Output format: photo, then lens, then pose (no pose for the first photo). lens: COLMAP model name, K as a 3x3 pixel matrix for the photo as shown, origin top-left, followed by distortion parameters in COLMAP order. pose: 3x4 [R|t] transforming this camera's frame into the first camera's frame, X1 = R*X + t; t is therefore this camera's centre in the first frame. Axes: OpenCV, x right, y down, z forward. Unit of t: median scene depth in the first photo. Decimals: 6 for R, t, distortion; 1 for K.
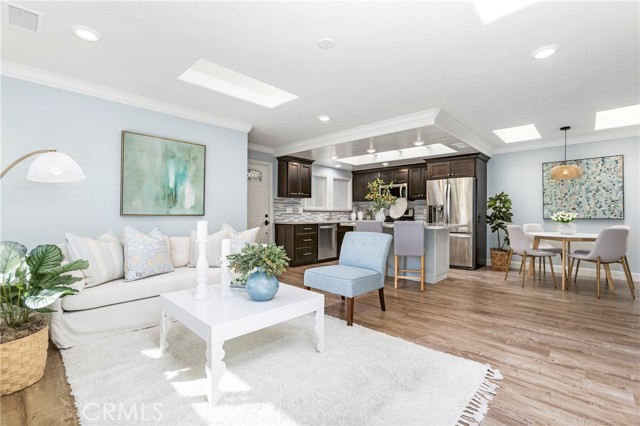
lens RADIAL K [[291.6, 0, 315.8], [0, 291.6, 214.0], [0, 0, 1]] dist [-0.017903, 0.006546]
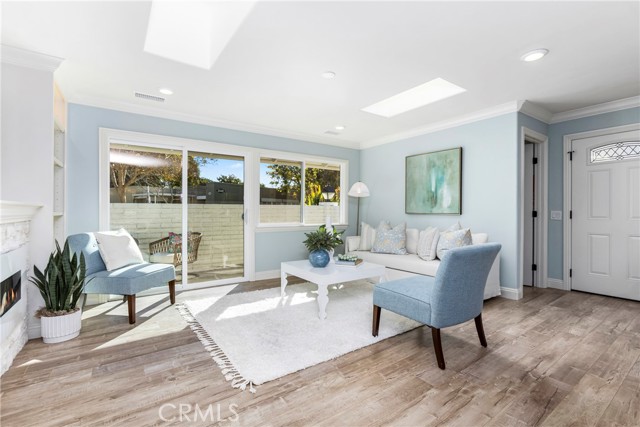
lens RADIAL K [[291.6, 0, 318.1], [0, 291.6, 211.1], [0, 0, 1]] dist [-0.017903, 0.006546]
pose [[-0.210128, -0.004955, -0.977661, 0.598541], [-0.004168, 0.999983, -0.004172, 0.000276], [0.977665, 0.003198, -0.210145, 0.580737]]
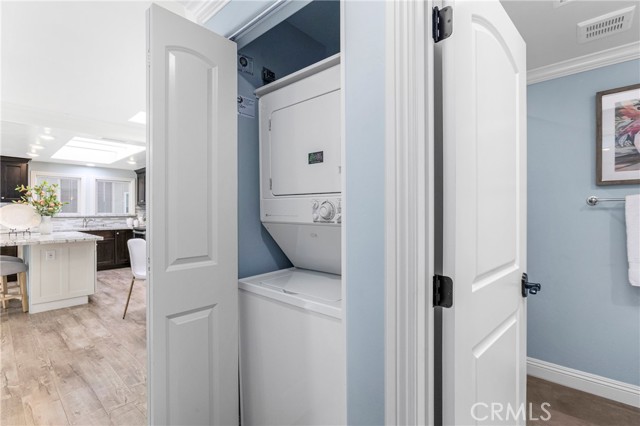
lens RADIAL K [[291.6, 0, 329.2], [0, 291.6, 212.3], [0, 0, 1]] dist [-0.017903, 0.006546]
pose [[0.999124, -0.005246, 0.041526, 1.098756], [0.005233, 0.999986, 0.000415, -0.030336], [-0.041528, -0.000197, 0.999137, 0.163912]]
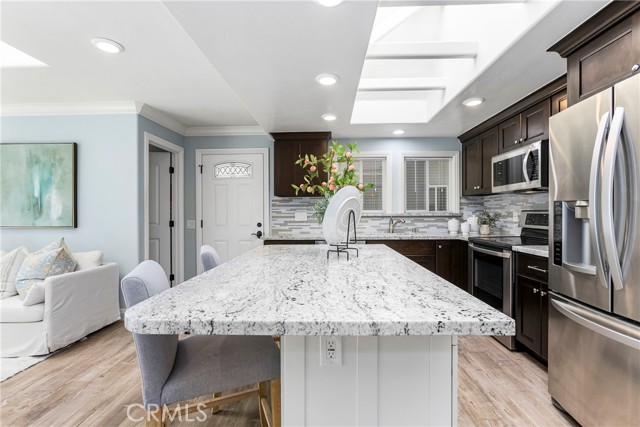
lens RADIAL K [[291.6, 0, 324.6], [0, 291.6, 214.7], [0, 0, 1]] dist [-0.017903, 0.006546]
pose [[0.662049, -0.002147, -0.749458, 0.563945], [0.006550, 0.999974, 0.002921, -0.023594], [0.749432, -0.006842, 0.662046, 0.798589]]
